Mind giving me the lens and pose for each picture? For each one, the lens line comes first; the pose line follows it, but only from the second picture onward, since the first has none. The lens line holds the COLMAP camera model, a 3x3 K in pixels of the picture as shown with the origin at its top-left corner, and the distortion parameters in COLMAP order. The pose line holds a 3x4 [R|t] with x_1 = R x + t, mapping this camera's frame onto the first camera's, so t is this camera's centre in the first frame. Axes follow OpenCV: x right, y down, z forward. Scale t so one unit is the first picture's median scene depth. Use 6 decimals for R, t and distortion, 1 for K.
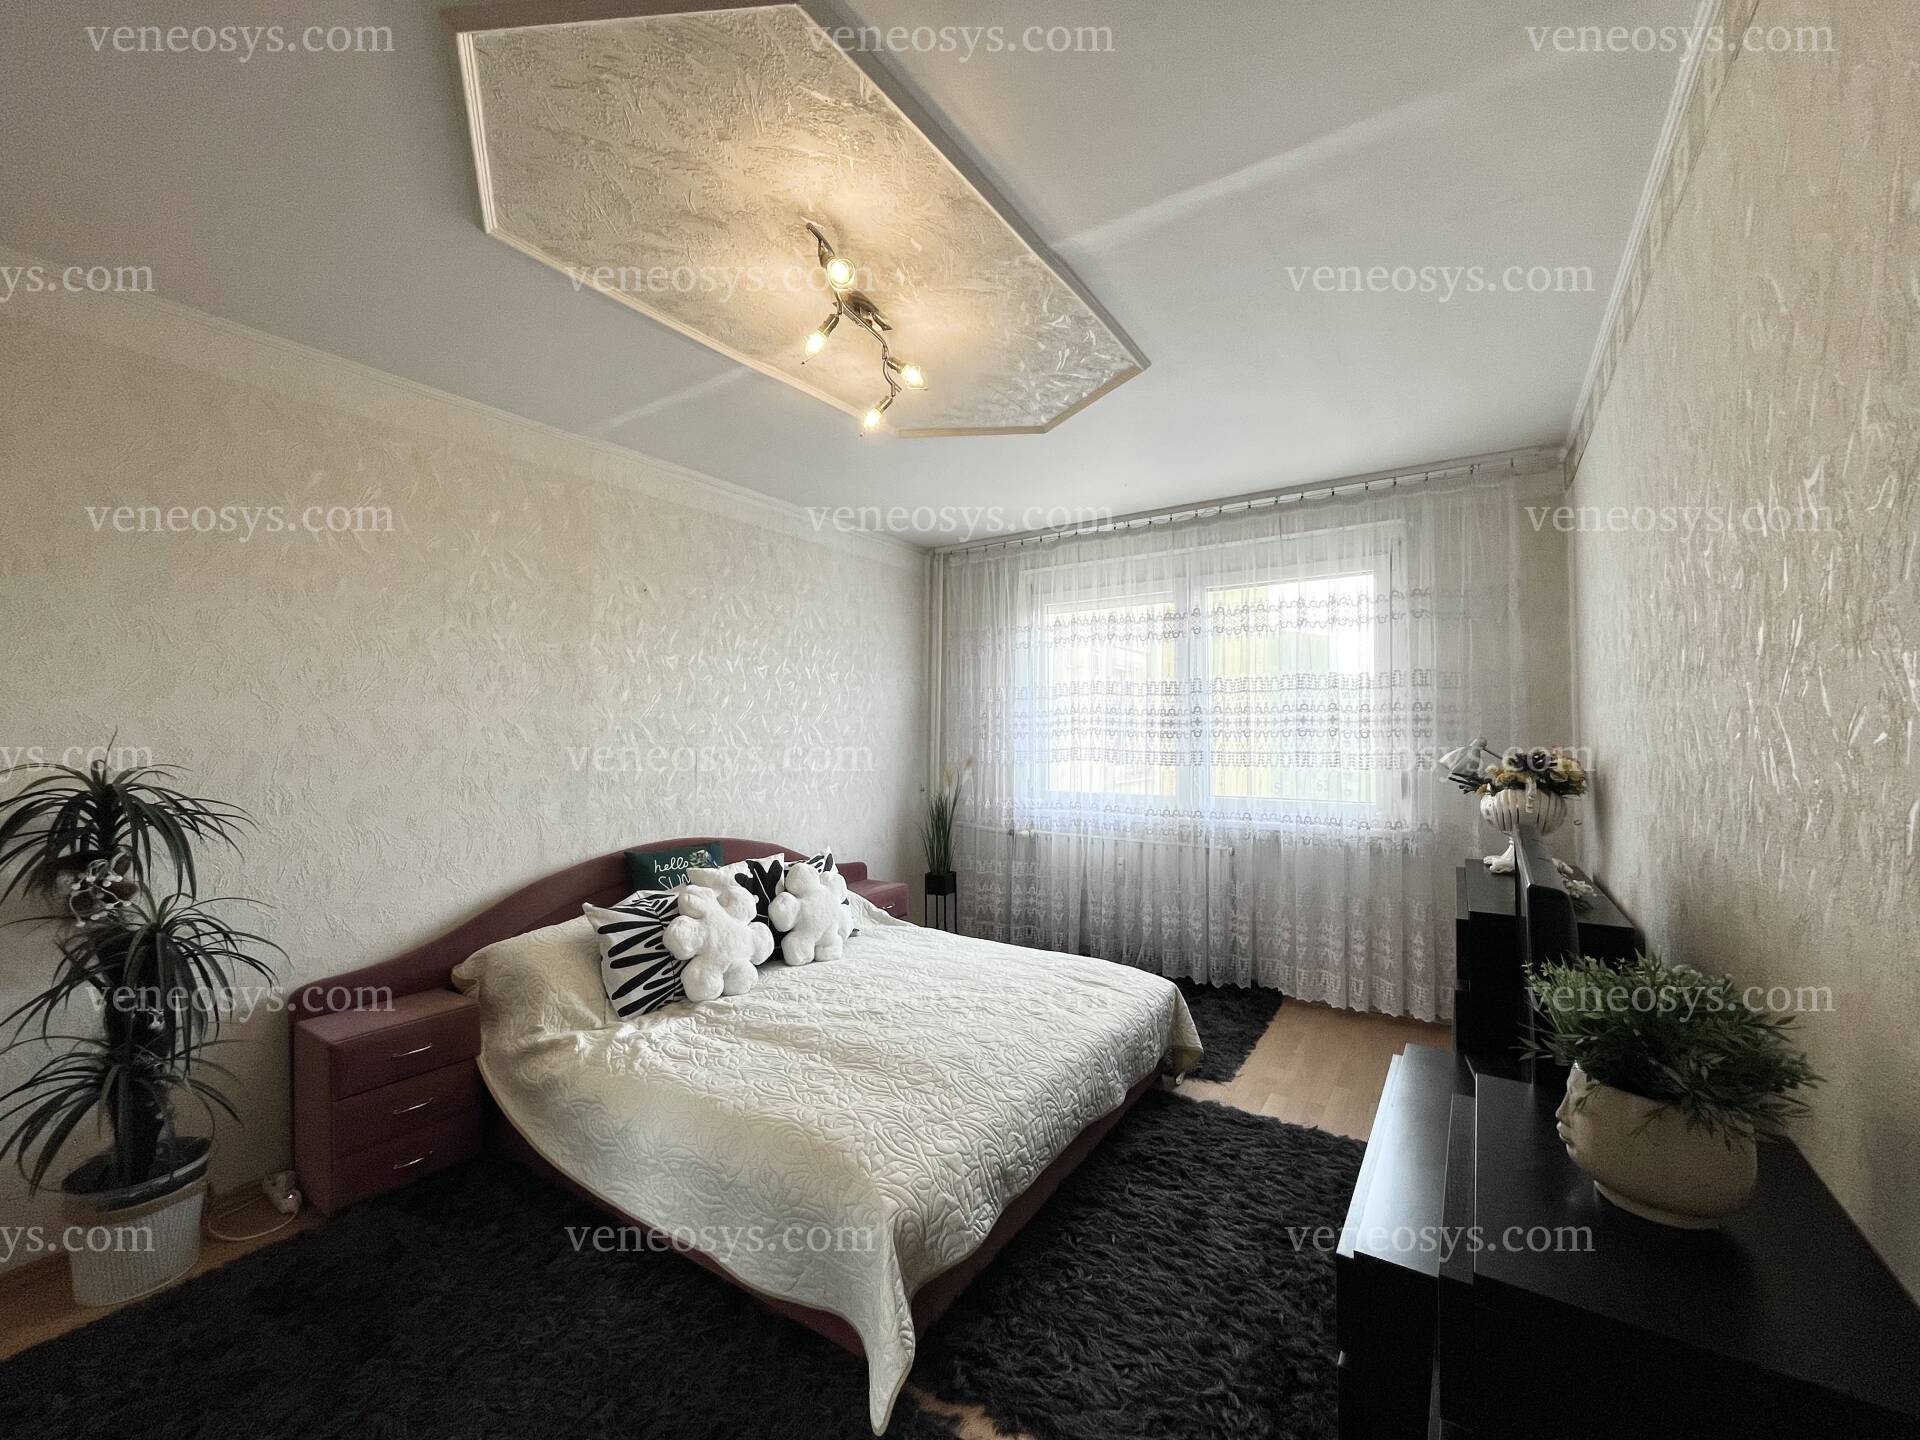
lens RADIAL K [[776.7, 0, 954.7], [0, 776.7, 720.6], [0, 0, 1]] dist [-0.003397, -0.000006]
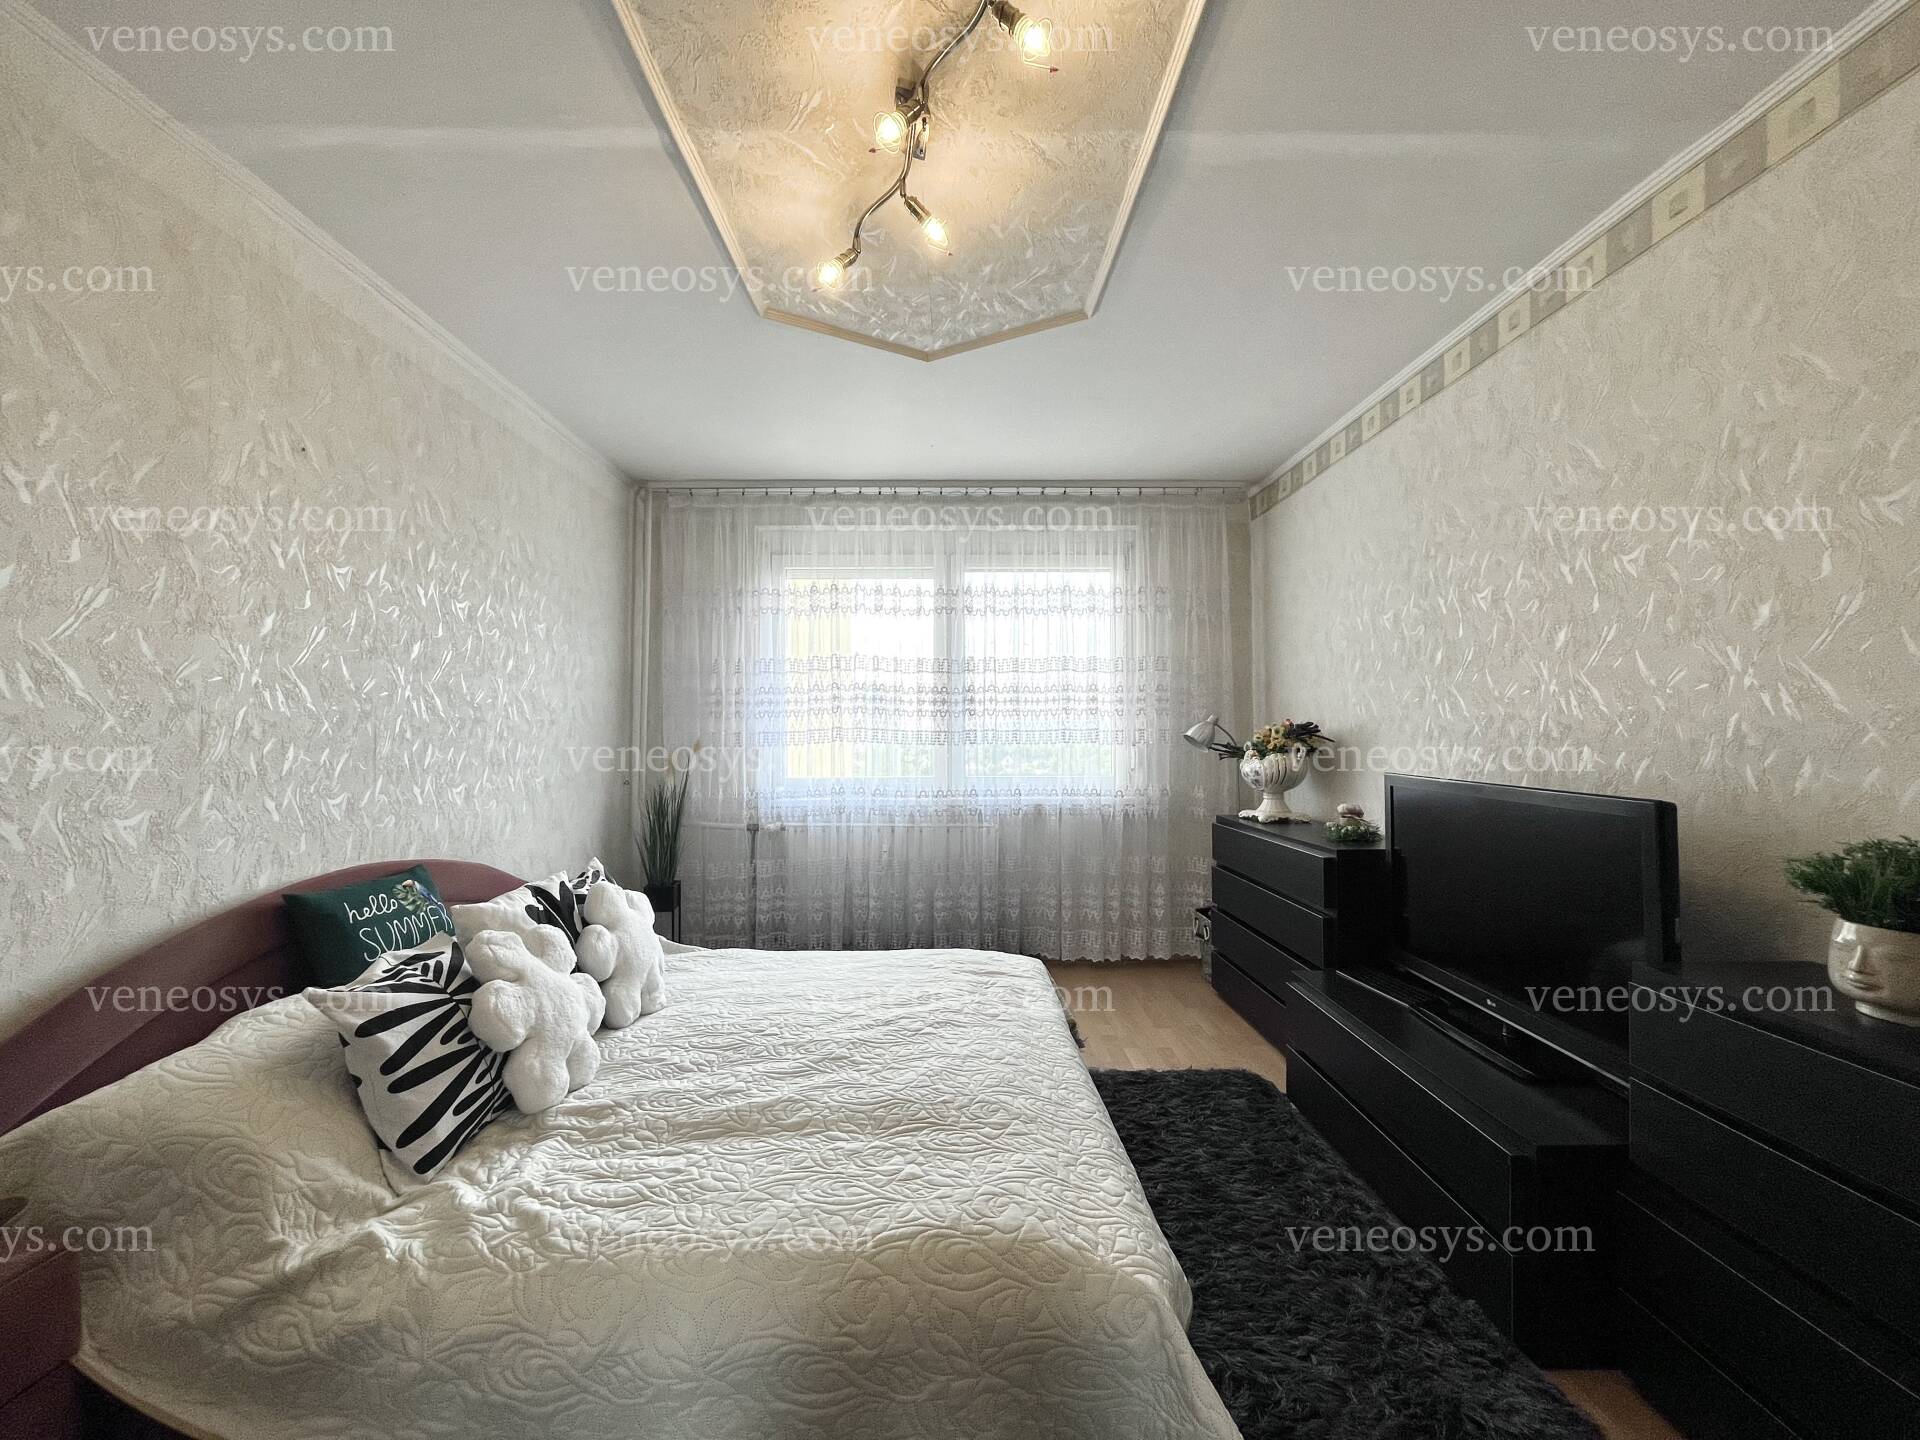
lens RADIAL K [[776.7, 0, 957.9], [0, 776.7, 720.5], [0, 0, 1]] dist [-0.003397, -0.000006]
pose [[0.820762, 0.007244, 0.571224, -0.316241], [-0.008425, 0.999964, -0.000576, 0.033348], [-0.571208, -0.004339, 0.820794, 0.224853]]
